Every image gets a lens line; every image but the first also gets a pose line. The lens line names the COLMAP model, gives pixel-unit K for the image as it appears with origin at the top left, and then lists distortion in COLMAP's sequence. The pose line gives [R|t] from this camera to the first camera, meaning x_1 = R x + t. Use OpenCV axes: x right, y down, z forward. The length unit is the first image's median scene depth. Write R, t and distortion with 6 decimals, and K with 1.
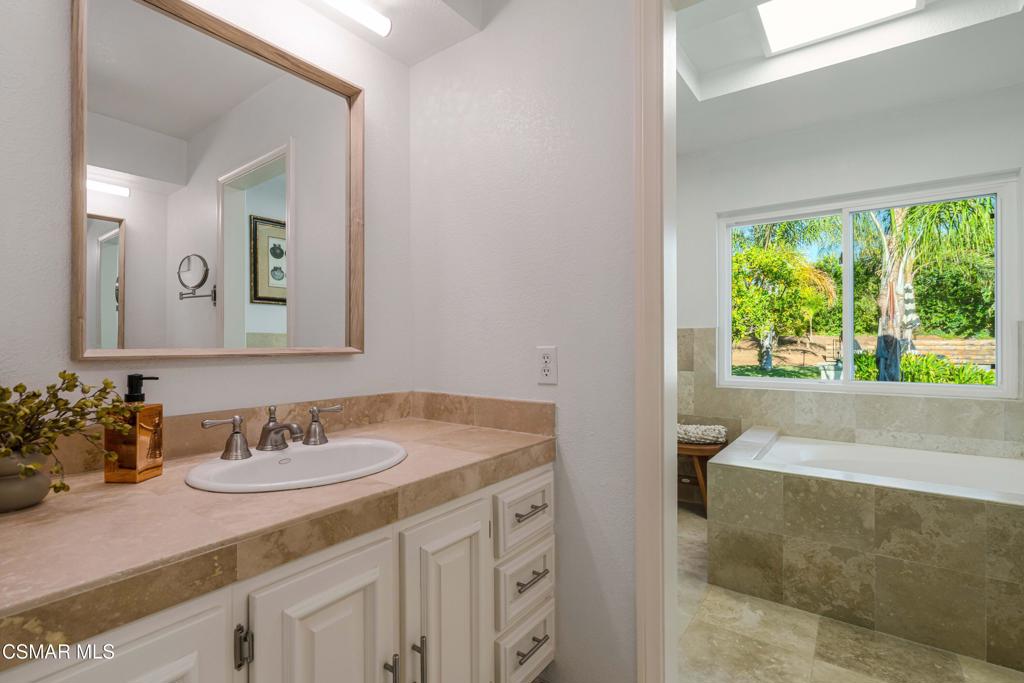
lens RADIAL K [[470.6, 0, 508.1], [0, 470.6, 342.0], [0, 0, 1]] dist [-0.001441, 0.000254]
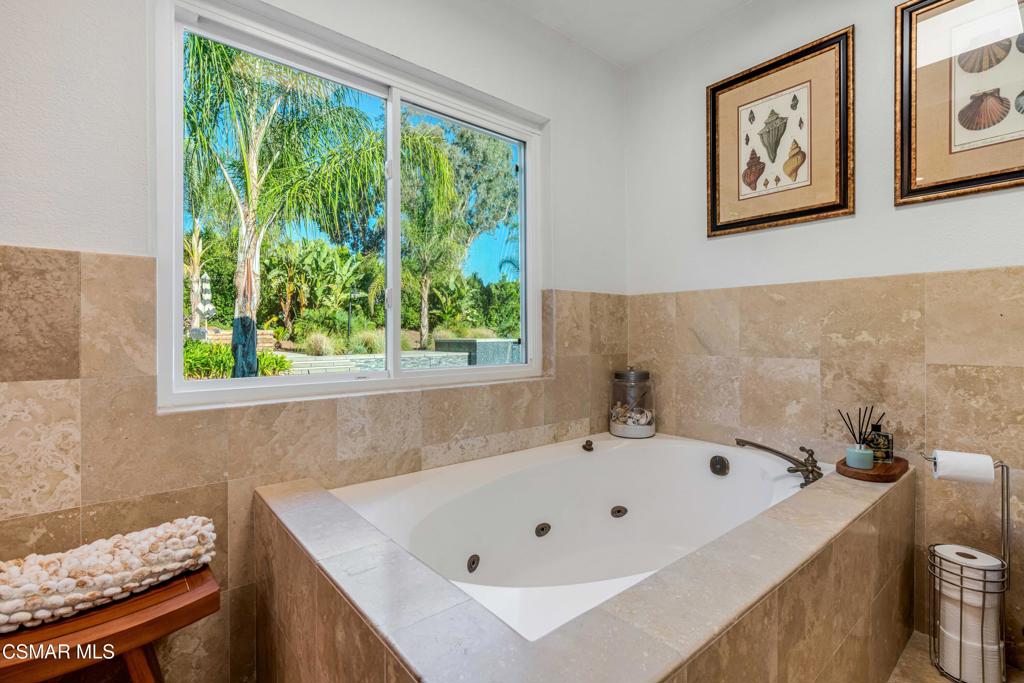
lens RADIAL K [[470.6, 0, 507.2], [0, 470.6, 336.3], [0, 0, 1]] dist [-0.001441, 0.000254]
pose [[0.247211, -0.003516, 0.968955, 0.159183], [-0.001199, 0.999992, 0.003935, 0.034142], [-0.968961, -0.002135, 0.247205, 0.697287]]
